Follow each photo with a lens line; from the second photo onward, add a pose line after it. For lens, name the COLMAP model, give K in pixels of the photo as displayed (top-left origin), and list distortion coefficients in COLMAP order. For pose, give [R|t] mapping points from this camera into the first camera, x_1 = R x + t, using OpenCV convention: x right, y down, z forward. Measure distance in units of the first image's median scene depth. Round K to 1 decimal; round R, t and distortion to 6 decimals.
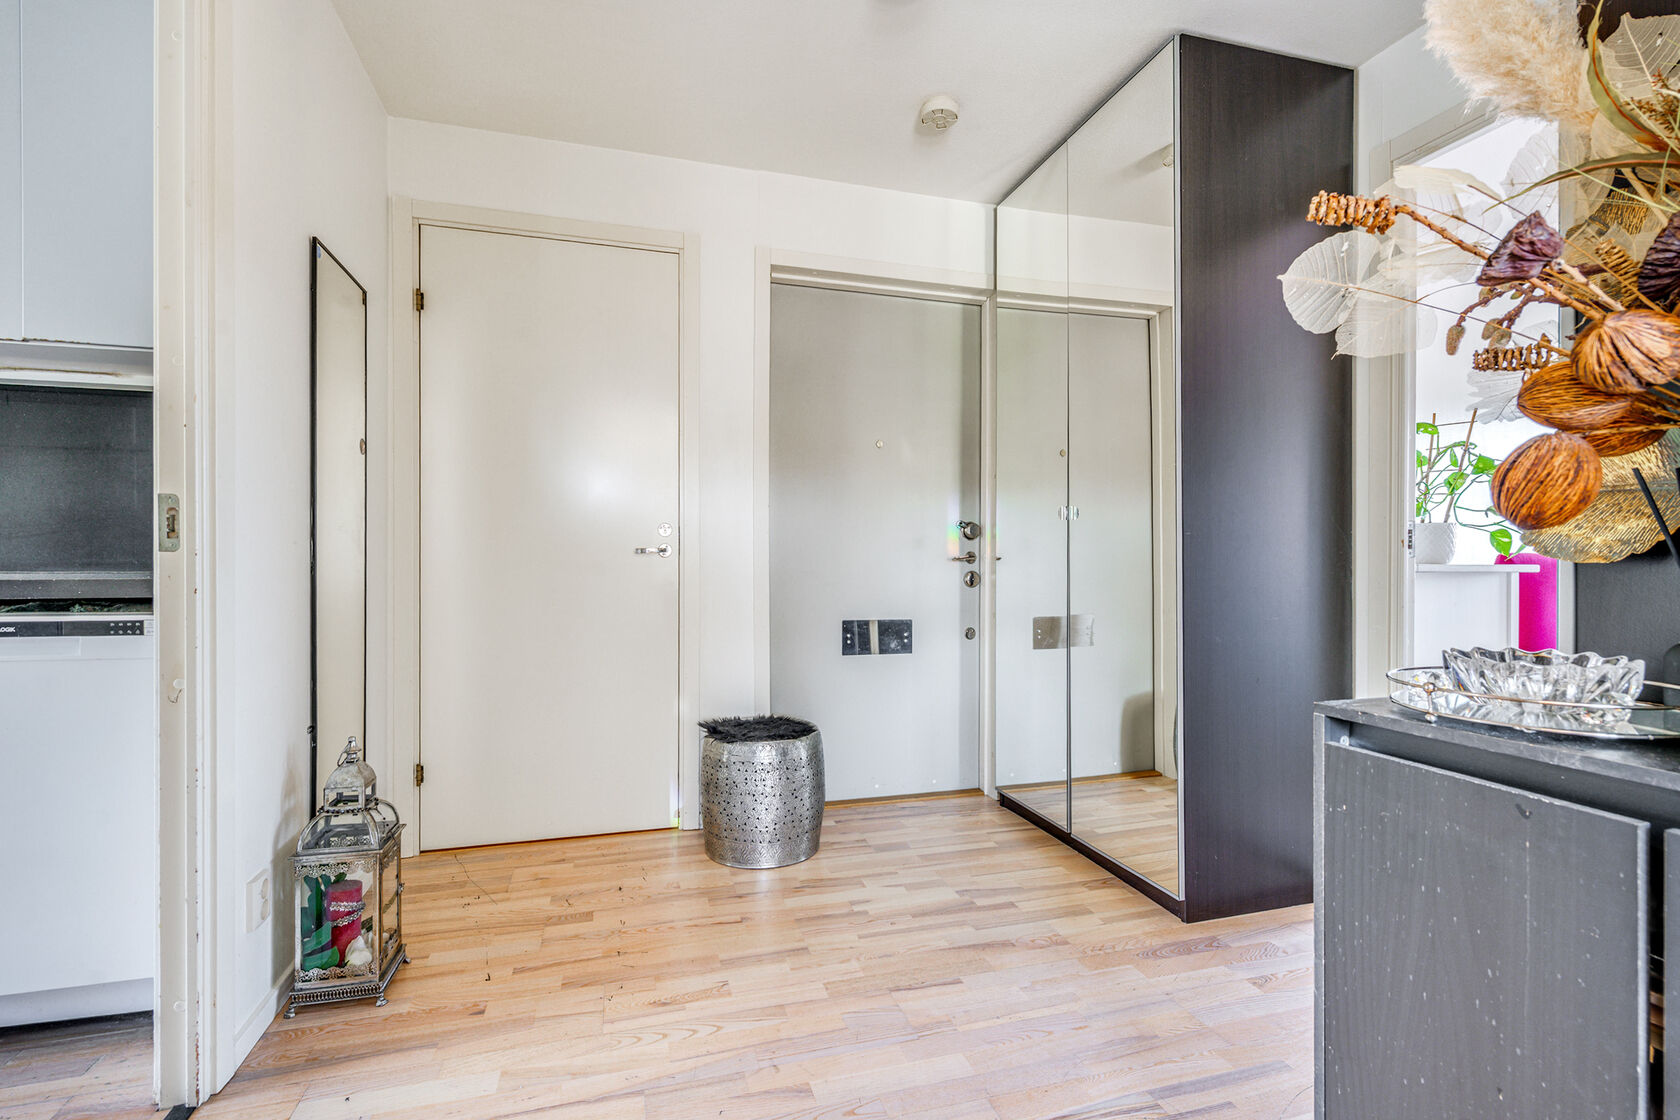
lens RADIAL K [[780.9, 0, 835.1], [0, 780.9, 558.8], [0, 0, 1]] dist [0.000259, 0.000056]
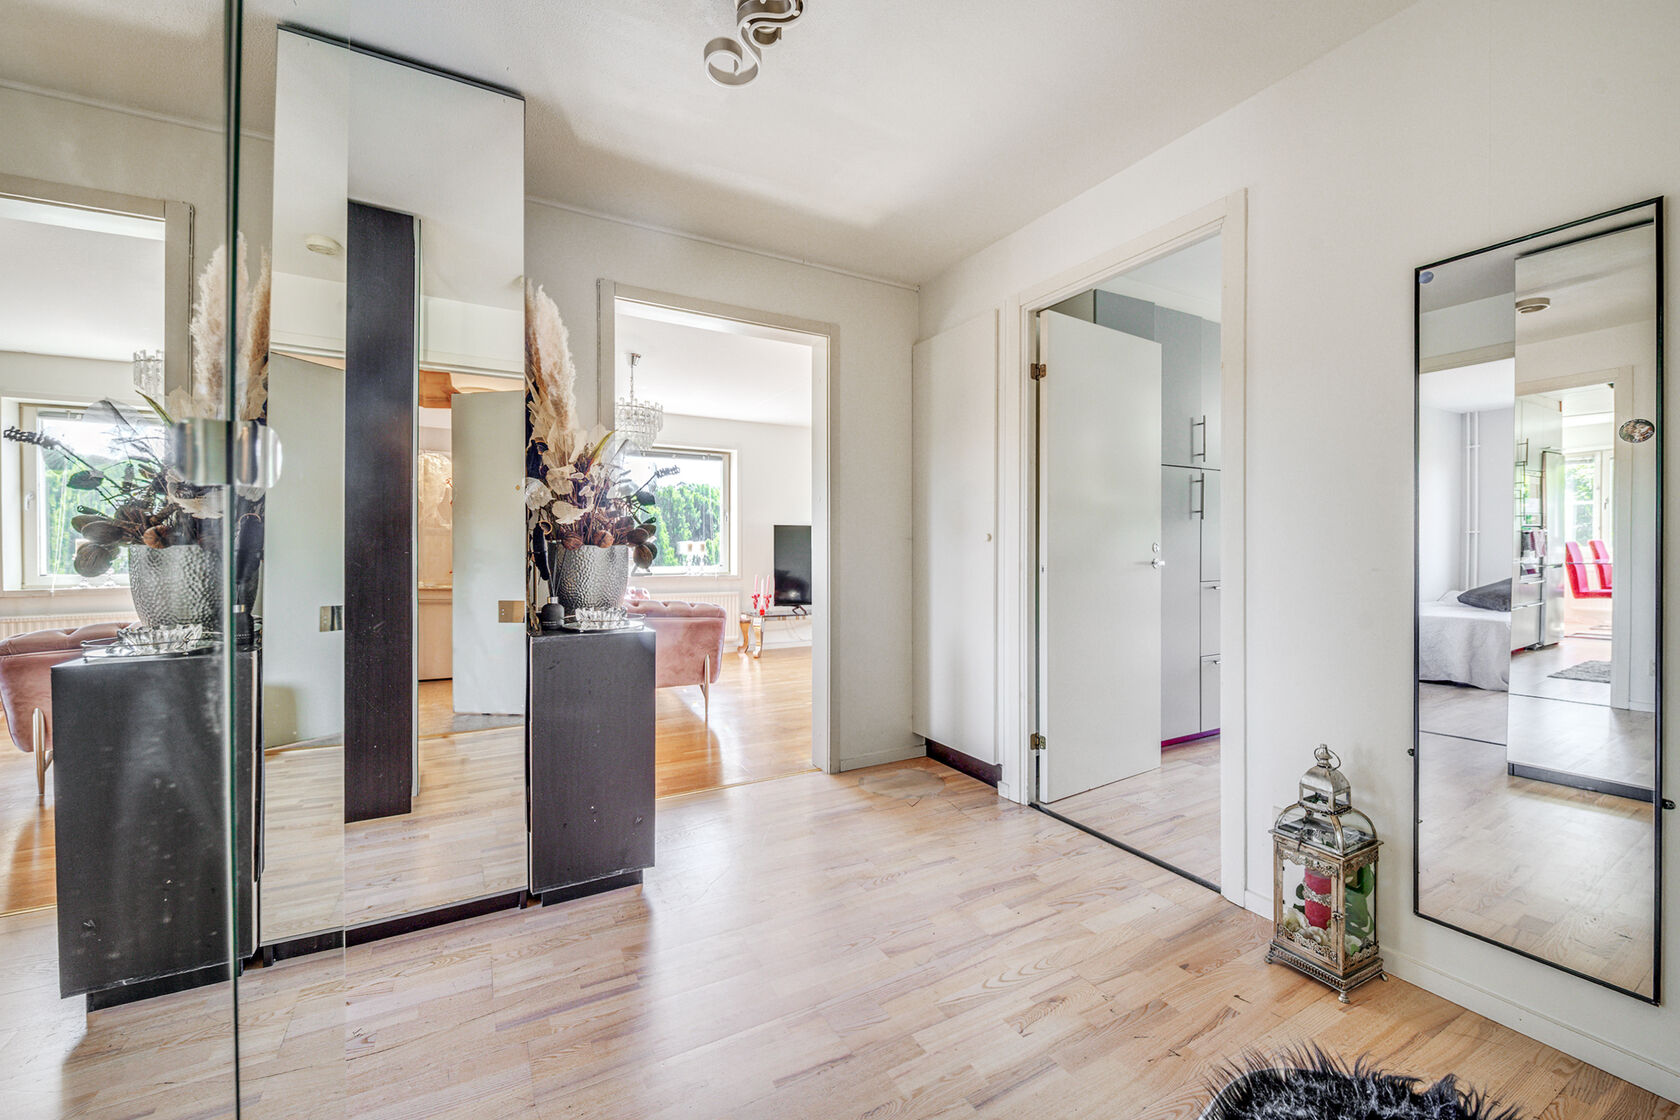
lens RADIAL K [[681.2, 0, 843.9], [0, 681.2, 556.3], [0, 0, 1]] dist [0.000100, 0.000004]
pose [[-0.974392, -0.000220, -0.224857, 0.274761], [-0.001606, 0.999981, 0.005985, -0.045966], [0.224851, 0.006192, -0.974373, 1.864607]]
